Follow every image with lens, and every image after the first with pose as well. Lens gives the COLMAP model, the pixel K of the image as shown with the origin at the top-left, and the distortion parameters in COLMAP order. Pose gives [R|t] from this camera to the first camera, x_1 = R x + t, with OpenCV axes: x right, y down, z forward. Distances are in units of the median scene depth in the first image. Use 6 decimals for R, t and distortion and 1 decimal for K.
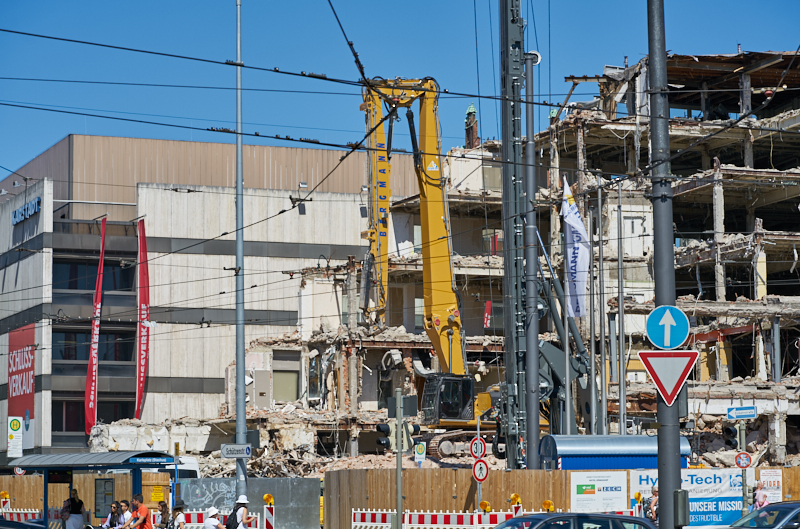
lens RADIAL K [[2090.8, 0, 375.7], [0, 2090.8, 265.7], [0, 0, 1]] dist [-0.155885, -0.002089]
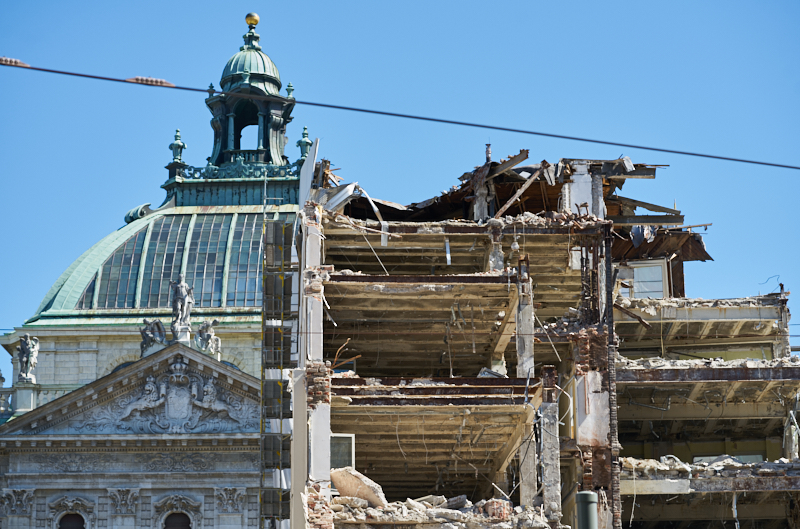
lens RADIAL K [[2090.8, 0, 375.7], [0, 2090.8, 265.7], [0, 0, 1]] dist [-0.155885, -0.002089]
pose [[0.331596, 0.257848, 0.907501, -0.497412], [-0.102801, 0.966073, -0.236927, 0.097059], [-0.937804, -0.014728, 0.346853, 0.877102]]
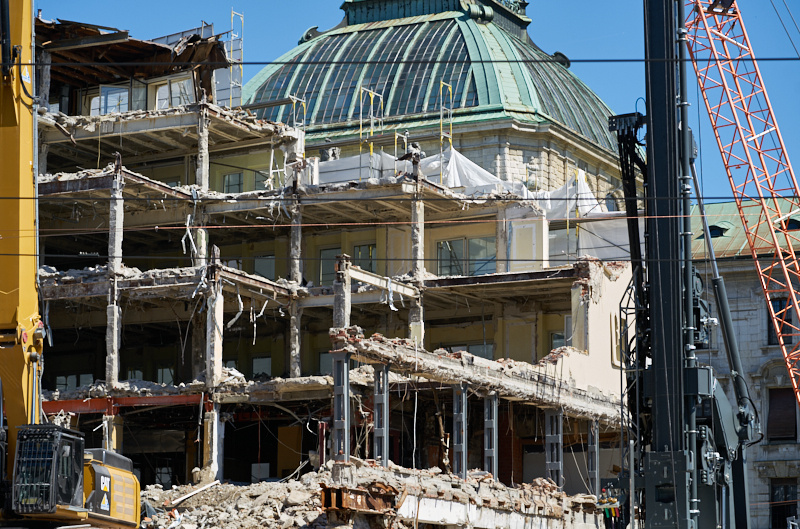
lens RADIAL K [[2090.8, 0, 375.7], [0, 2090.8, 265.7], [0, 0, 1]] dist [-0.155885, -0.002089]
pose [[0.694242, 0.134997, 0.706969, -0.261736], [-0.091818, 0.990839, -0.099038, 0.046243], [-0.713861, 0.003844, 0.700276, 0.433864]]
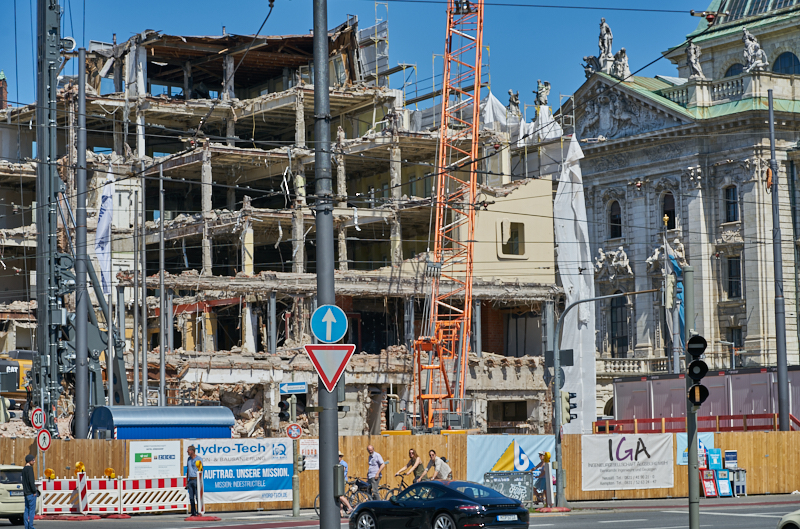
lens RADIAL K [[2090.8, 0, 375.7], [0, 2090.8, 265.7], [0, 0, 1]] dist [-0.155885, -0.002089]
pose [[0.960614, 0.017283, 0.277349, -0.042803], [-0.022754, 0.999605, 0.016520, -0.006072], [-0.276953, -0.022180, 0.960627, -0.031378]]
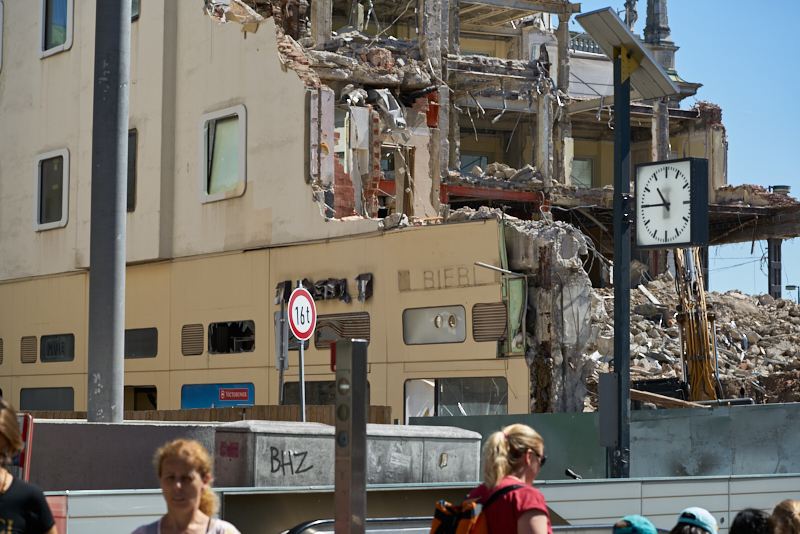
lens RADIAL K [[2081.8, 0, 400.0], [0, 2081.8, 267.0], [0, 0, 1]] dist [-0.139998, -0.199249]
pose [[-0.217376, 0.079411, 0.972852, -0.446480], [-0.113775, 0.987830, -0.106056, 0.122307], [-0.969434, -0.133740, -0.205695, 1.104371]]
